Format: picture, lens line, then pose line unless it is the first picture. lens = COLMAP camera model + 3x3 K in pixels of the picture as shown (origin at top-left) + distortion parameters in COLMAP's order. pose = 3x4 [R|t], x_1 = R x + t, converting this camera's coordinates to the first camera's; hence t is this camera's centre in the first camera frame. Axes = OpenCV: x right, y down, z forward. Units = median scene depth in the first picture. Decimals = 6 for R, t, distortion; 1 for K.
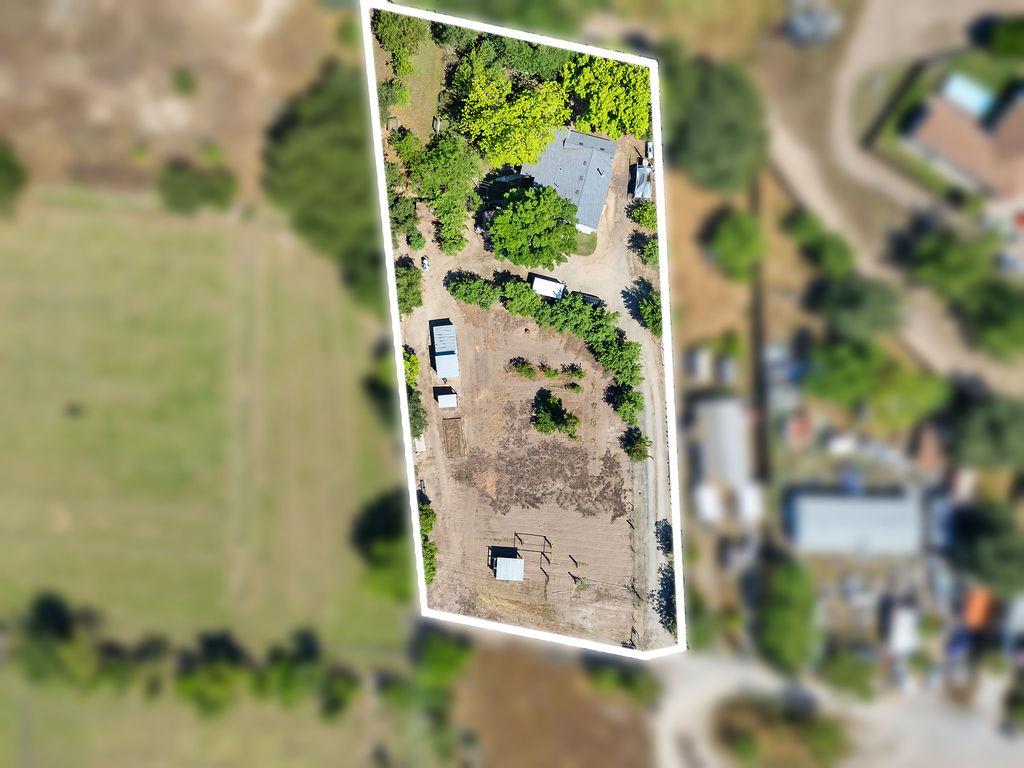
lens RADIAL K [[712.6, 0, 512.0], [0, 712.6, 384.0], [0, 0, 1]] dist [0.005607, -0.006425]
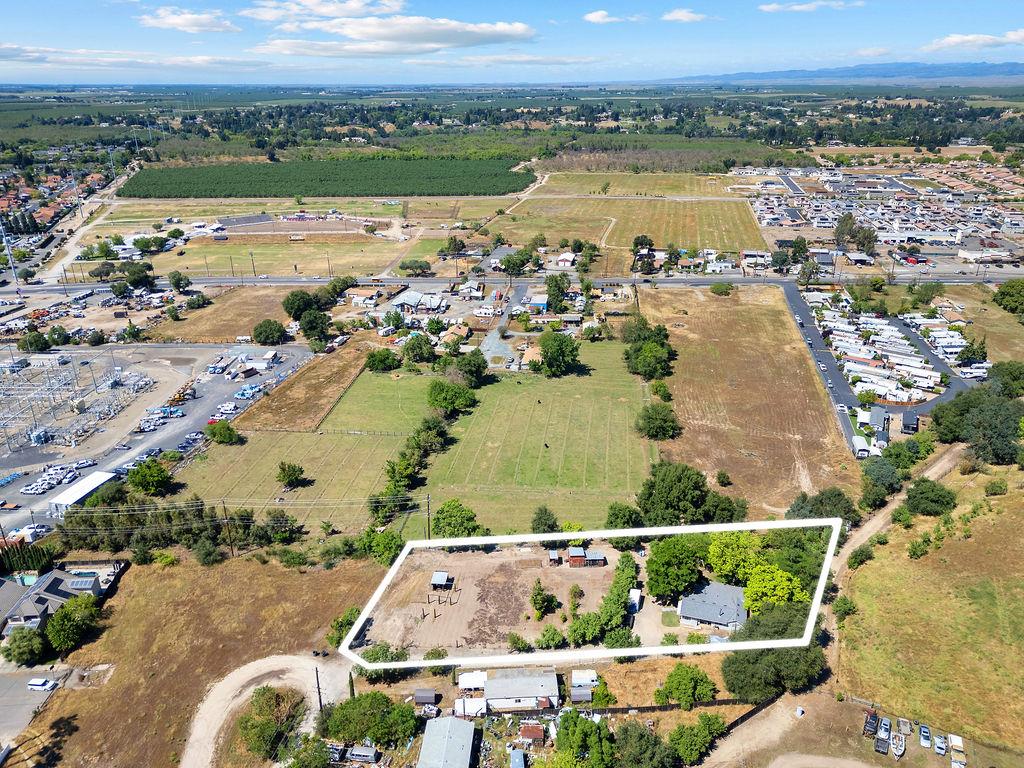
lens RADIAL K [[712.6, 0, 512.0], [0, 712.6, 384.0], [0, 0, 1]] dist [0.005607, -0.006425]
pose [[-0.051951, 0.382923, -0.922318, 1.176847], [-0.997911, -0.055427, 0.033197, 0.082864], [-0.038409, 0.922116, 0.385002, 0.062720]]
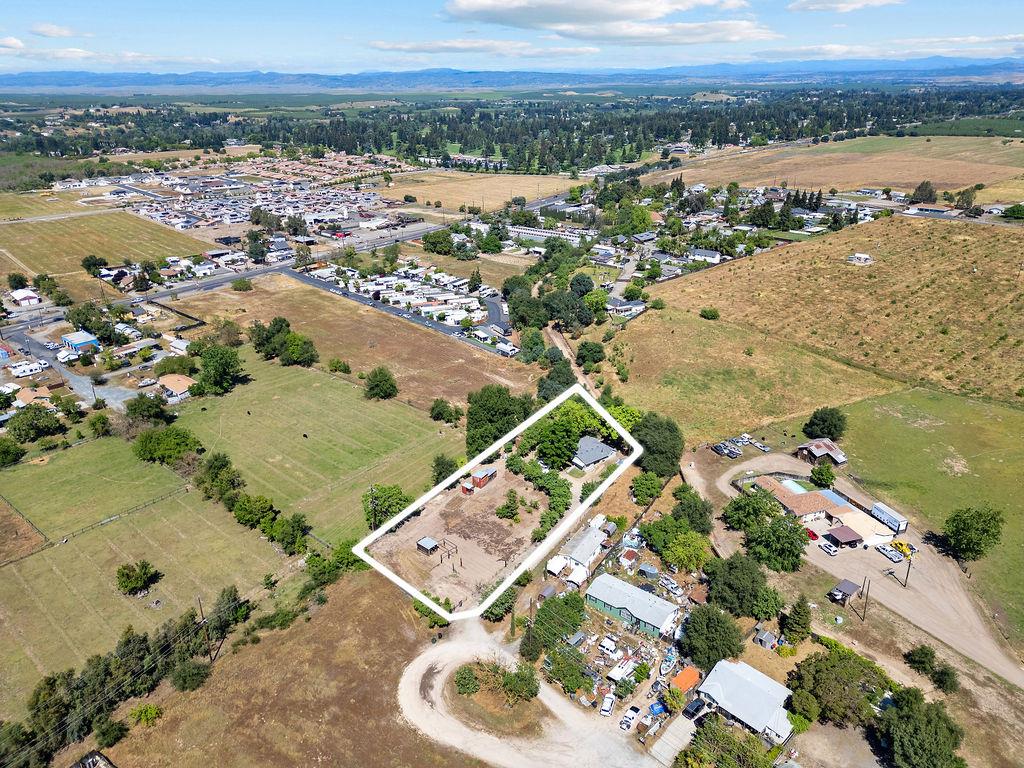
lens RADIAL K [[712.6, 0, 512.0], [0, 712.6, 384.0], [0, 0, 1]] dist [0.005607, -0.006425]
pose [[0.809575, 0.218959, -0.544652, 0.899671], [-0.586600, 0.266805, -0.764667, 1.260524], [-0.022115, 0.938548, 0.344440, 0.134294]]
